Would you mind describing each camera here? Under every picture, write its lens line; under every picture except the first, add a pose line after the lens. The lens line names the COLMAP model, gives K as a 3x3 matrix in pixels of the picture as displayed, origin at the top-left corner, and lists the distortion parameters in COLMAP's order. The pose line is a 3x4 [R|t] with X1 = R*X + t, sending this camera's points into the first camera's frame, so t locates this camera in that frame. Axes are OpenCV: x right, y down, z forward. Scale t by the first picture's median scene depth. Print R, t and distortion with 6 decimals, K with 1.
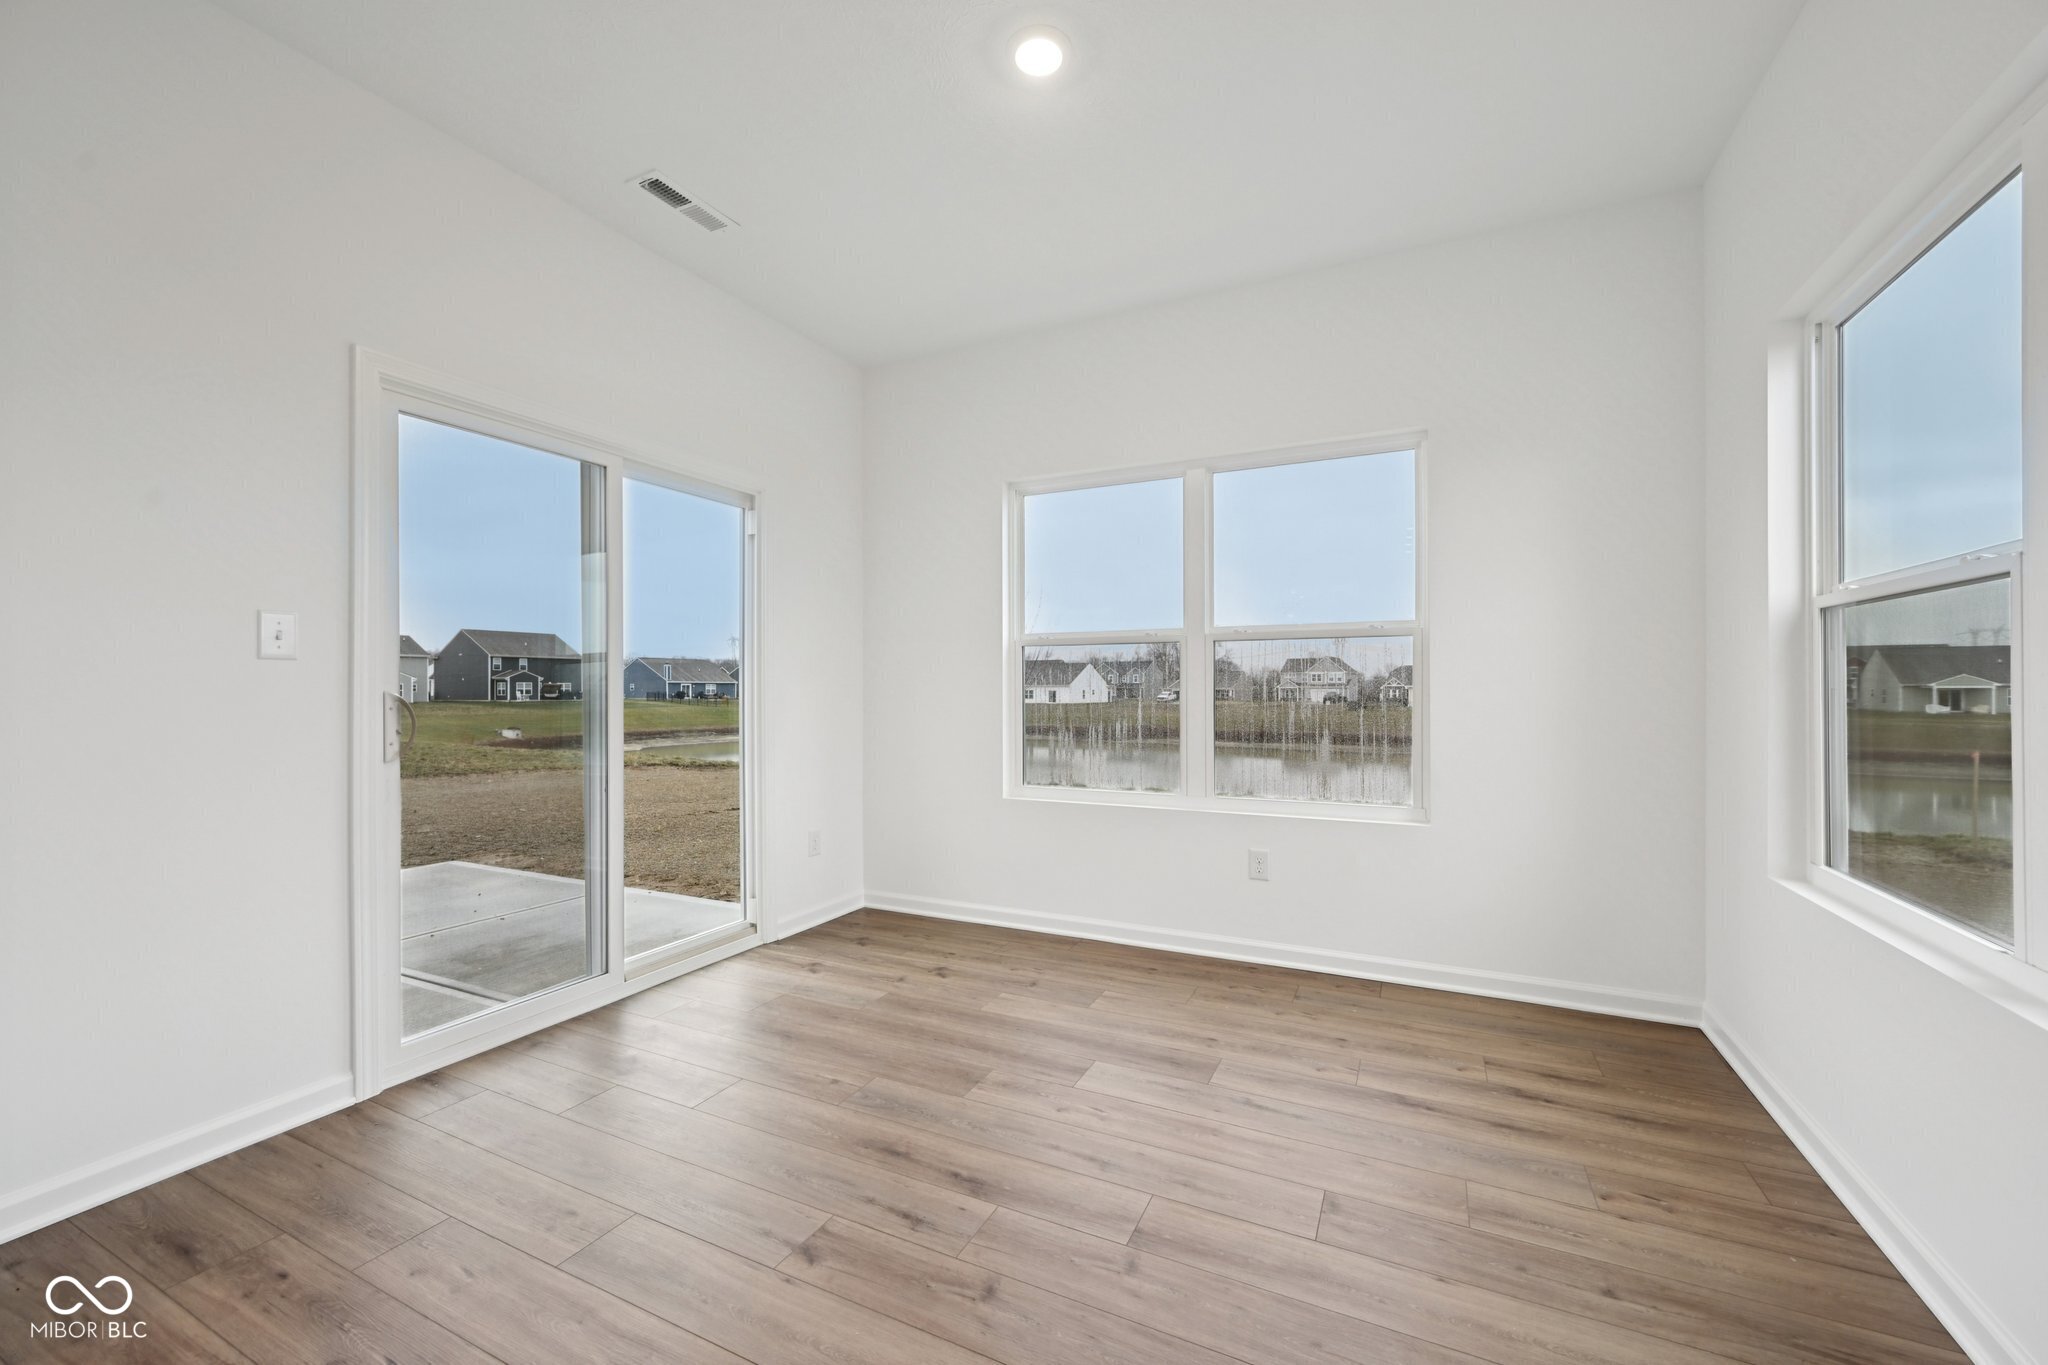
lens RADIAL K [[805.5, 0, 1027.6], [0, 805.5, 687.9], [0, 0, 1]] dist [0.004317, -0.000211]
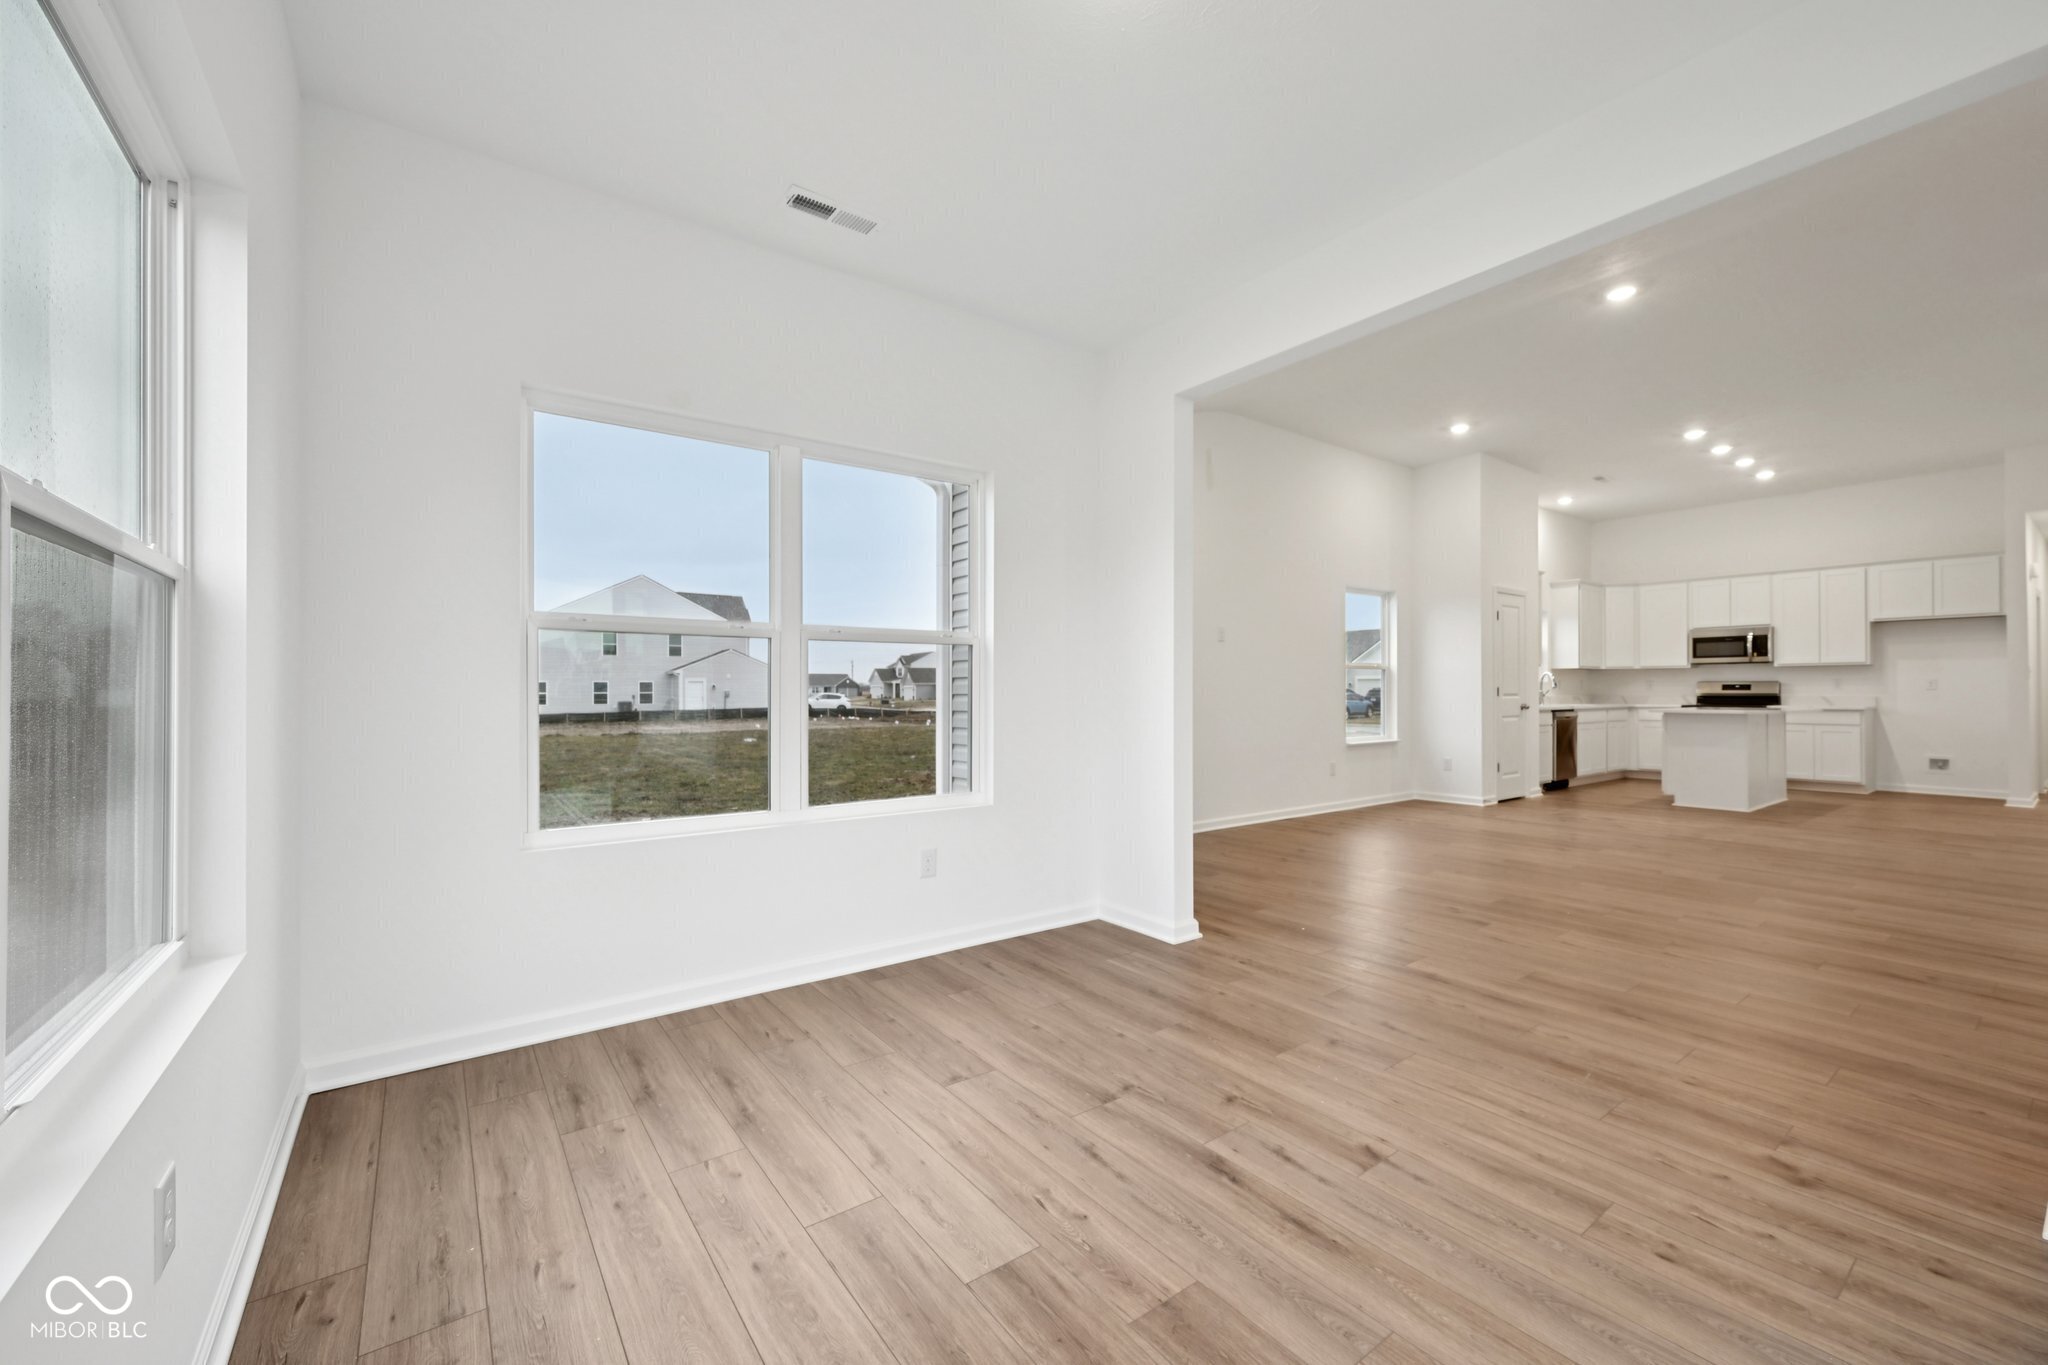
lens RADIAL K [[805.5, 0, 1027.6], [0, 805.5, 687.9], [0, 0, 1]] dist [0.004317, -0.000211]
pose [[-0.886790, 0.008553, 0.462093, -0.313352], [0.003949, 0.999932, -0.010931, 0.011212], [-0.462156, -0.007869, -0.886764, 1.917504]]
